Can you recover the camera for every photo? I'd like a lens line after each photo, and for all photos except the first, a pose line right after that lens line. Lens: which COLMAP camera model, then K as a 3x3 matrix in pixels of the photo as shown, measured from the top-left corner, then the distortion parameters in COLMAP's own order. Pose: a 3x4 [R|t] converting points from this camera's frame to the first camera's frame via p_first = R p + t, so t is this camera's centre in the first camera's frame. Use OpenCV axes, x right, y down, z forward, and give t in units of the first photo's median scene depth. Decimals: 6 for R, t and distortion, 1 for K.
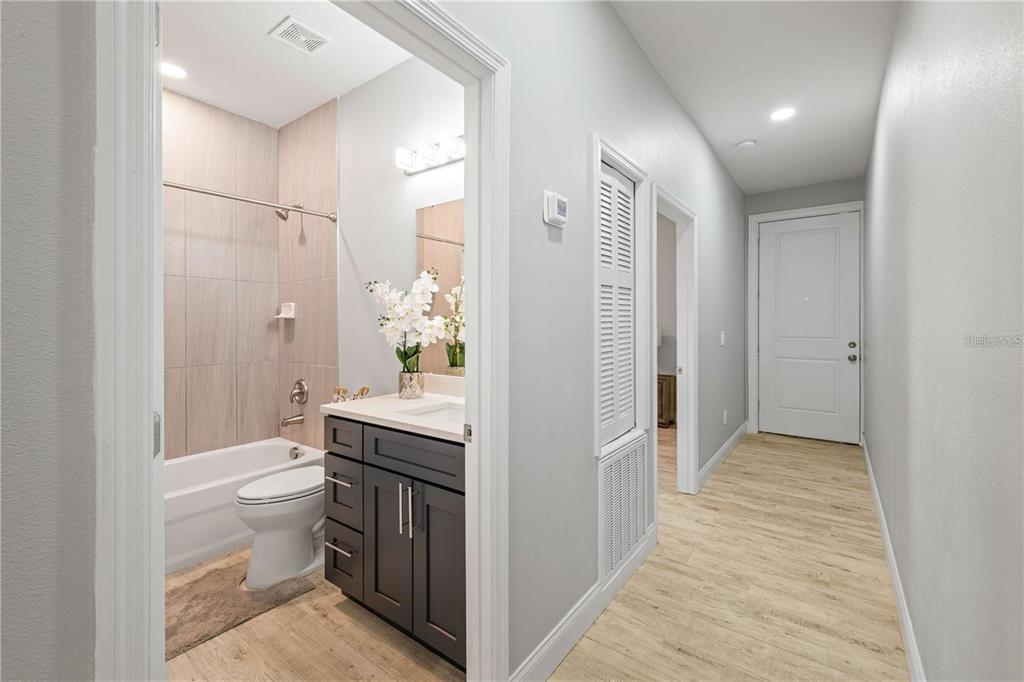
lens RADIAL K [[431.5, 0, 521.4], [0, 431.5, 326.0], [0, 0, 1]] dist [0.004626, 0.000152]
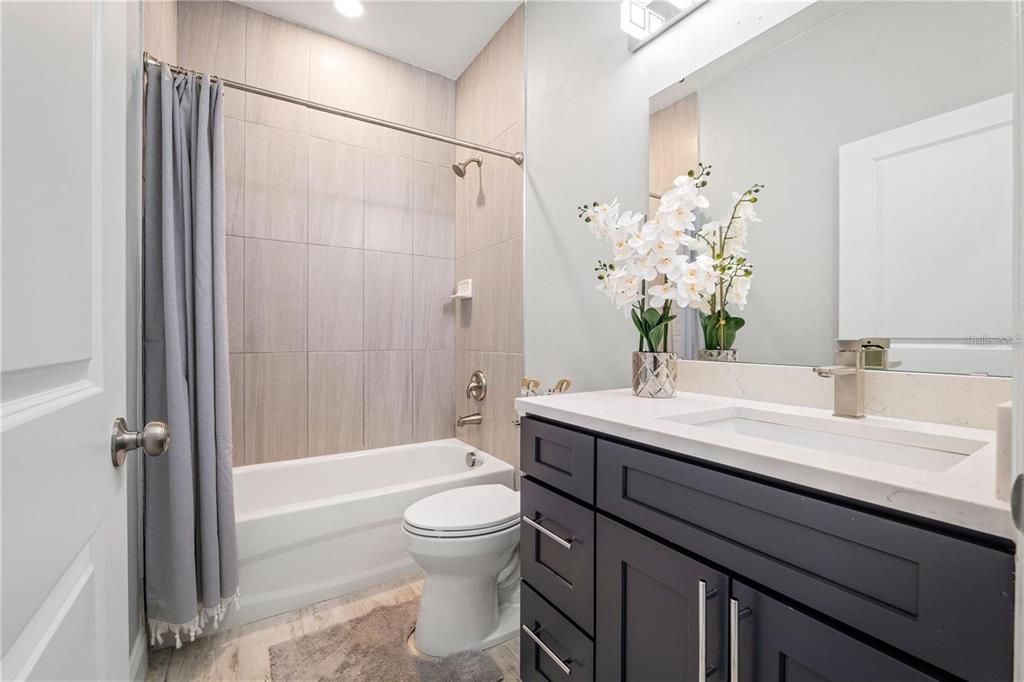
lens RADIAL K [[426.9, 0, 512.0], [0, 426.9, 341.0], [0, 0, 1]] dist [-0.000308, -0.000020]
pose [[0.929705, 0.008072, -0.368217, -0.220557], [-0.005606, 0.999954, 0.007766, 0.087541], [0.368263, -0.005156, 0.929707, 0.389115]]
